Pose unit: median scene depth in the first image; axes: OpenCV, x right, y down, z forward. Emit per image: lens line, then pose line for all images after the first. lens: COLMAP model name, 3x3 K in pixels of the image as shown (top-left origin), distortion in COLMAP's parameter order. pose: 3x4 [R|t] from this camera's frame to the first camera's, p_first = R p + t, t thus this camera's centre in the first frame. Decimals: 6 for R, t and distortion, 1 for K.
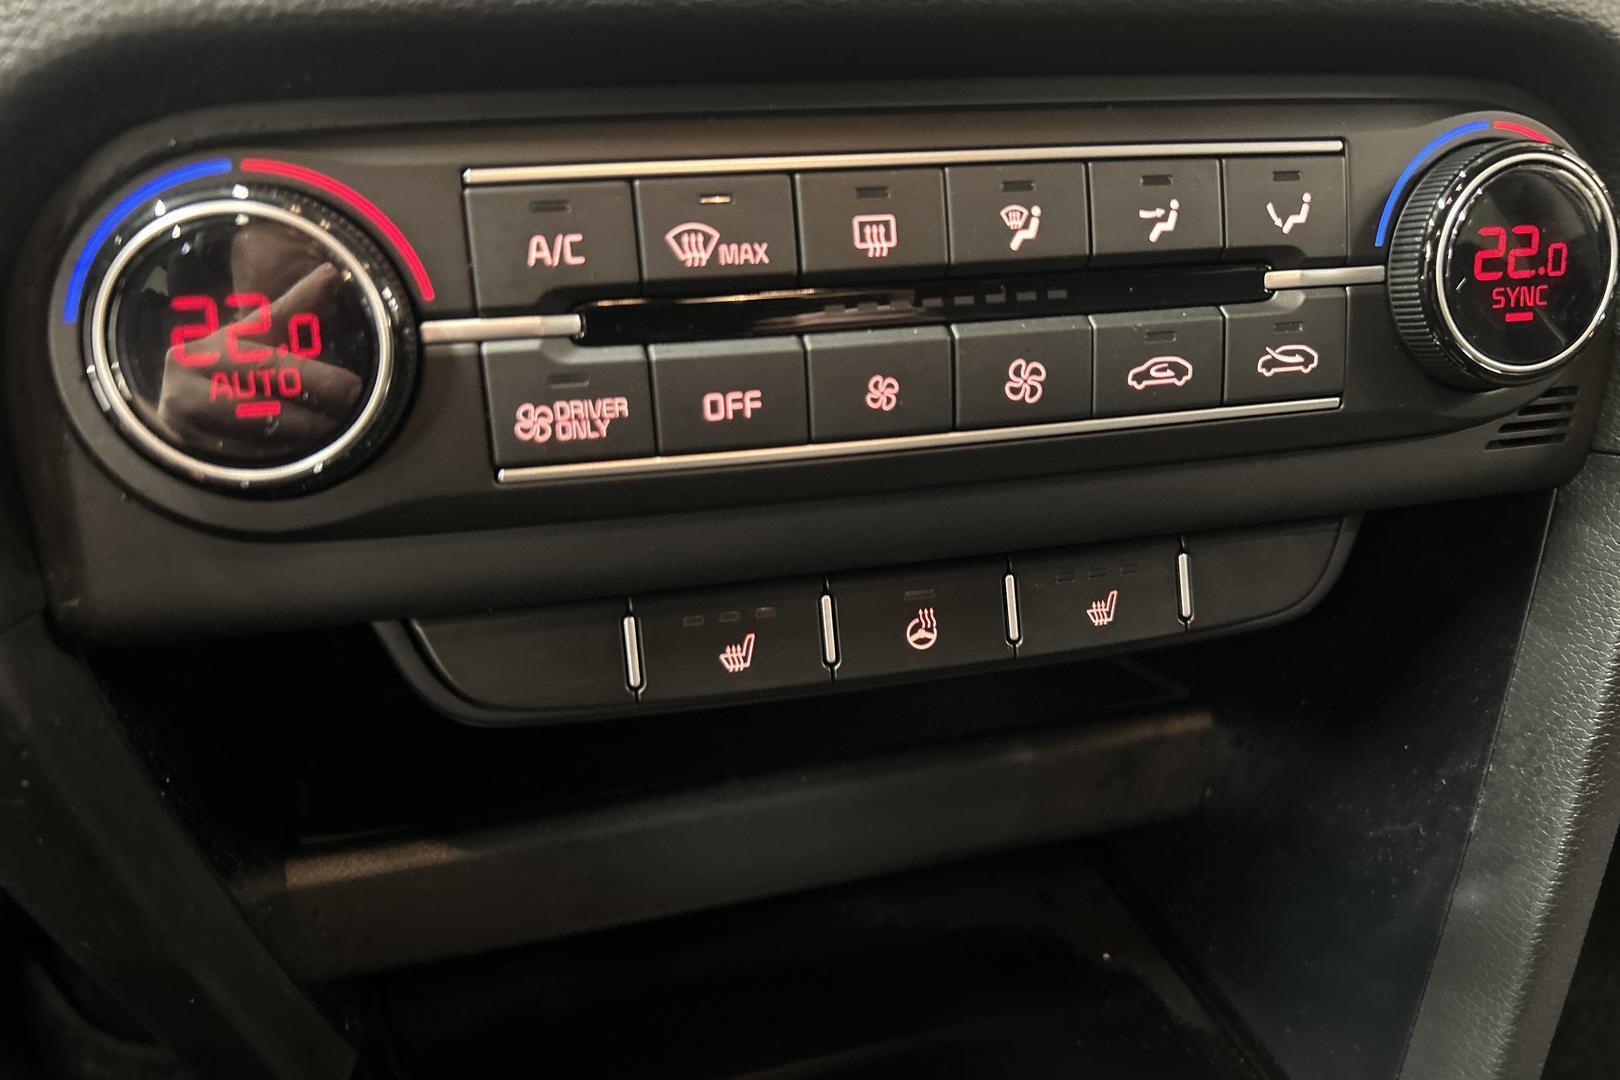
lens RADIAL K [[1281.2, 0, 810.0], [0, 1281.2, 540.0], [0, 0, 1]] dist [0.004271, -0.003467]
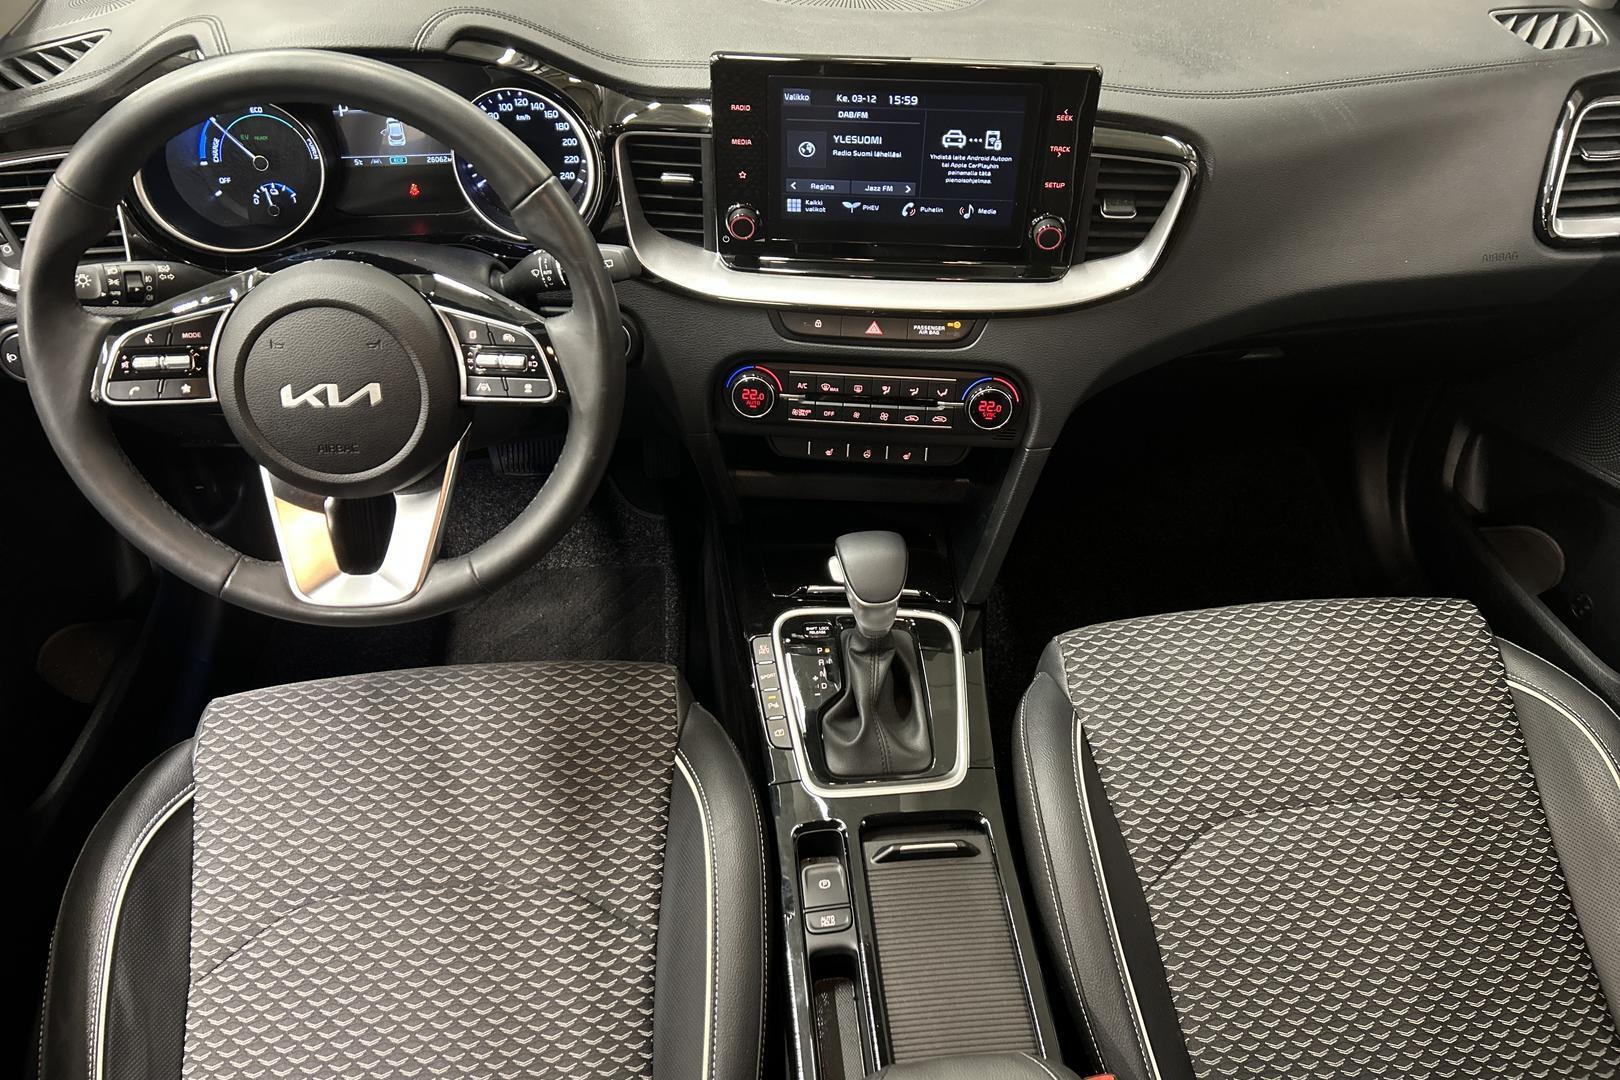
lens RADIAL K [[1281.2, 0, 810.0], [0, 1281.2, 540.0], [0, 0, 1]] dist [0.004271, -0.003467]
pose [[0.952707, 0.216904, -0.212840, 1.198225], [-0.148124, 0.943007, 0.297987, -1.265092], [0.265345, -0.252368, 0.930539, -4.488003]]
